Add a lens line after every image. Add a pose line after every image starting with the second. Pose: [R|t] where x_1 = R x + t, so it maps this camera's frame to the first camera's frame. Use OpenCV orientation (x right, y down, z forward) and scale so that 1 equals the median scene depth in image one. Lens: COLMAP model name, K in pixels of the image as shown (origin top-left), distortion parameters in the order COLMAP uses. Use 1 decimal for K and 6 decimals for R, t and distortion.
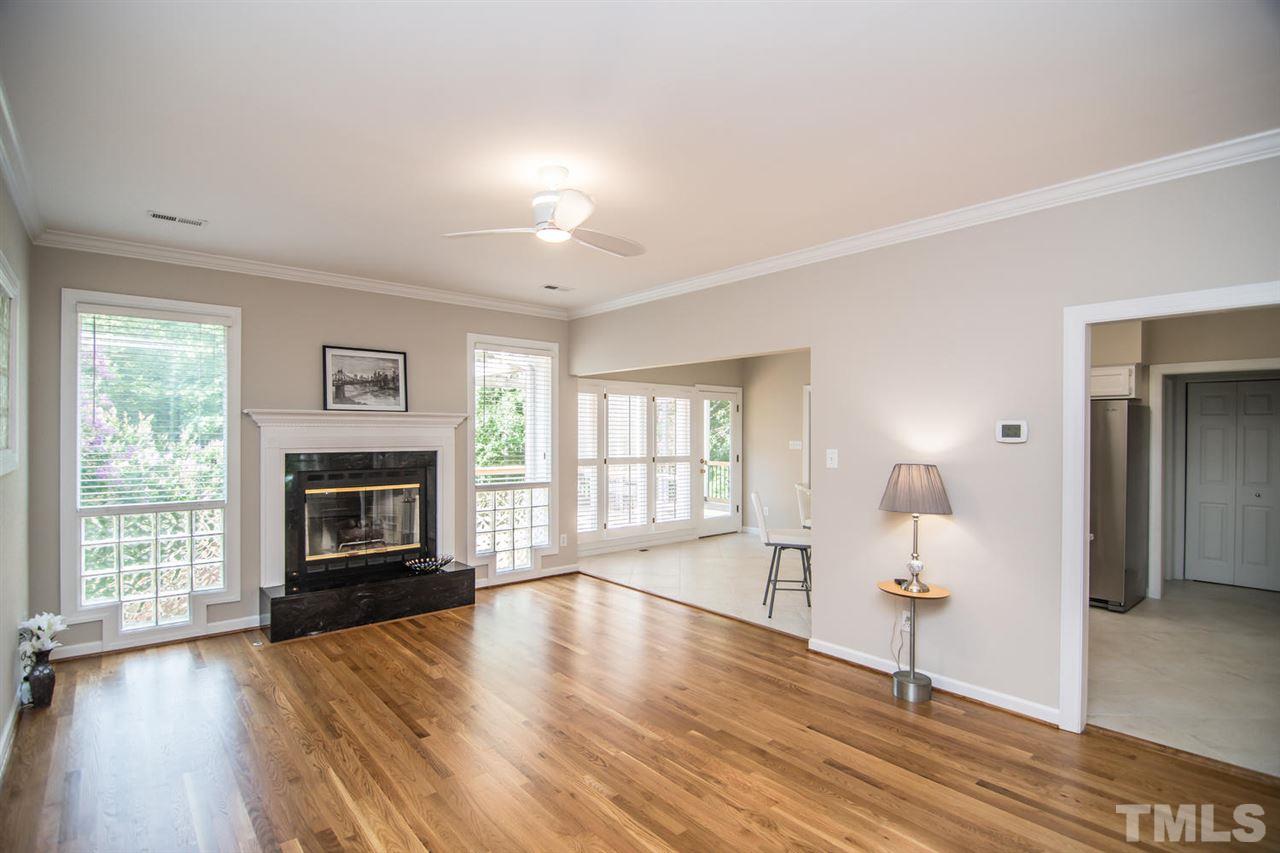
lens RADIAL K [[621.2, 0, 632.1], [0, 621.2, 434.4], [0, 0, 1]] dist [-0.023642, 0.000450]
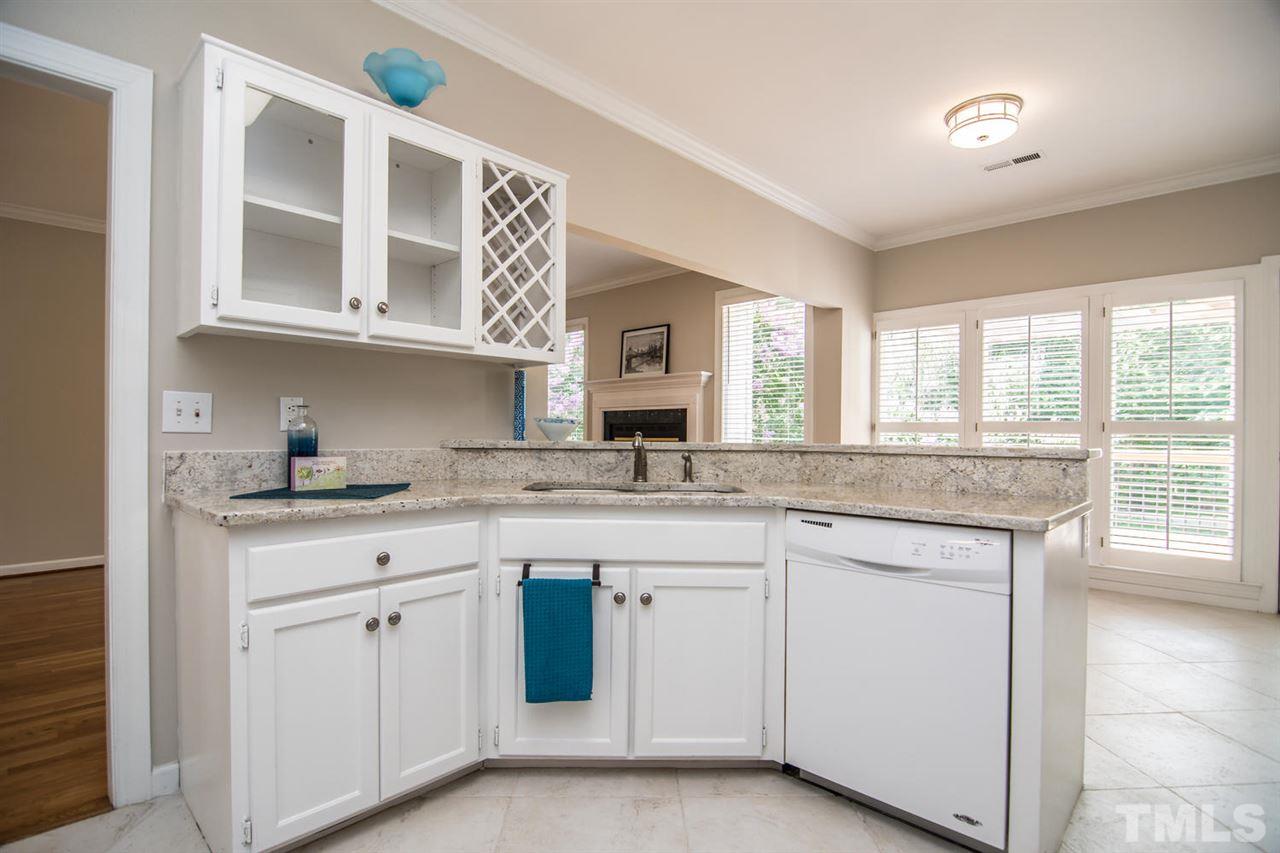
lens RADIAL K [[621.2, 0, 632.1], [0, 621.2, 434.4], [0, 0, 1]] dist [-0.023642, 0.000450]
pose [[0.086376, 0.002546, -0.996259, 0.756955], [-0.003242, 0.999992, 0.002274, 0.069362], [0.996257, 0.003034, 0.086383, 0.805183]]
